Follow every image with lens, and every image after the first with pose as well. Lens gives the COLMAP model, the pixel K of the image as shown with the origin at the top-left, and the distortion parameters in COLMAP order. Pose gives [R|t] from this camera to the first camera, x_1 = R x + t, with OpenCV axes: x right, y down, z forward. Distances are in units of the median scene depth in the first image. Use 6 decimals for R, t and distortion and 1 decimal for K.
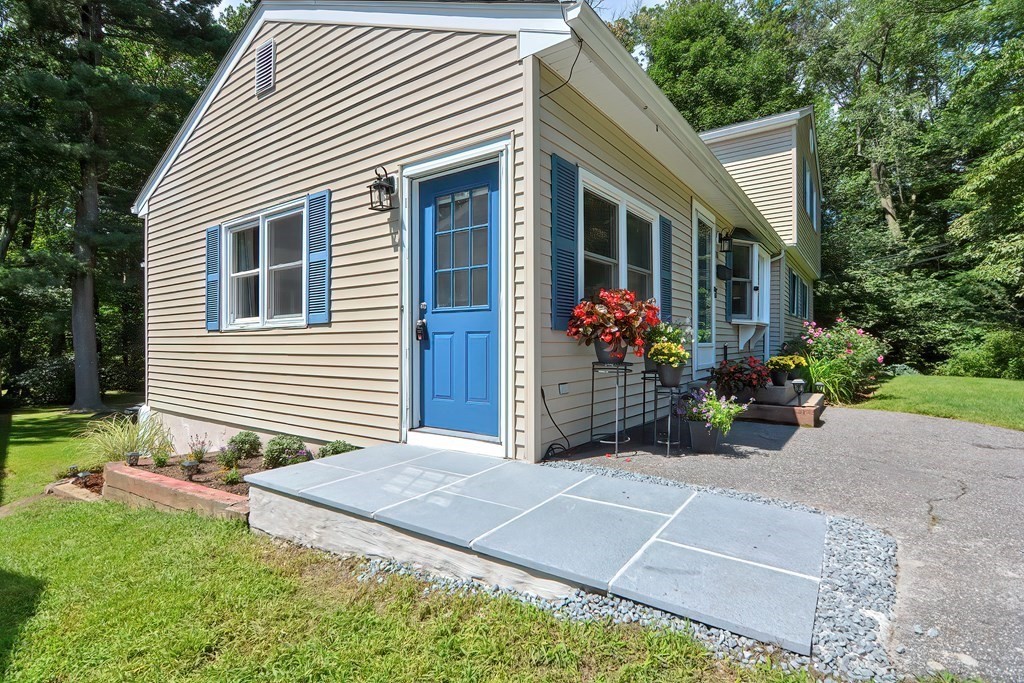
lens RADIAL K [[494.2, 0, 513.1], [0, 494.2, 338.6], [0, 0, 1]] dist [-0.006595, -0.001078]
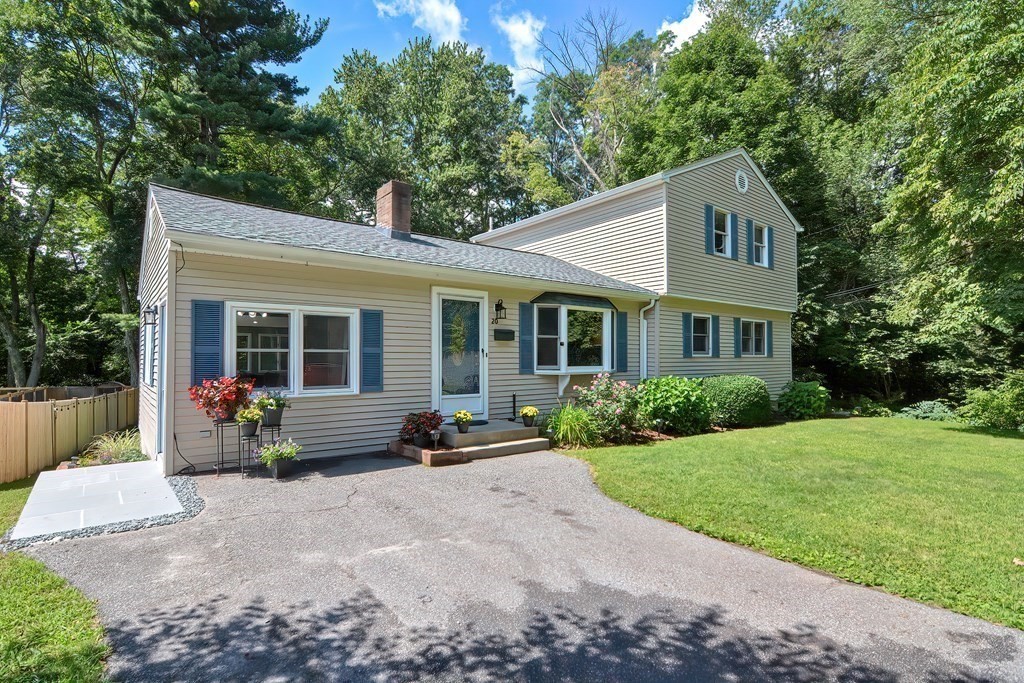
lens RADIAL K [[494.2, 0, 510.0], [0, 494.2, 349.6], [0, 0, 1]] dist [-0.006595, -0.001078]
pose [[0.958724, -0.004311, -0.284306, 0.555703], [0.000937, 0.999928, -0.012001, -0.058337], [0.284337, 0.011239, 0.958658, -0.119020]]
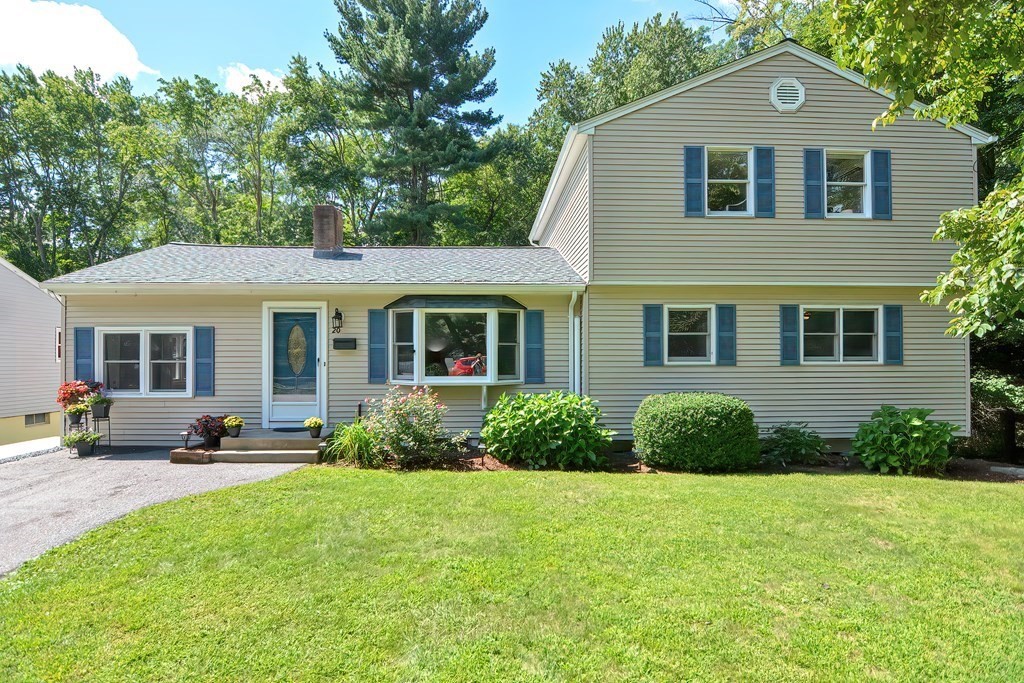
lens RADIAL K [[494.2, 0, 504.5], [0, 494.2, 361.7], [0, 0, 1]] dist [-0.006595, -0.001078]
pose [[0.612197, -0.000772, -0.790705, 1.145020], [0.005304, 0.999981, 0.003131, -0.064443], [0.790687, -0.006111, 0.612190, 0.401464]]
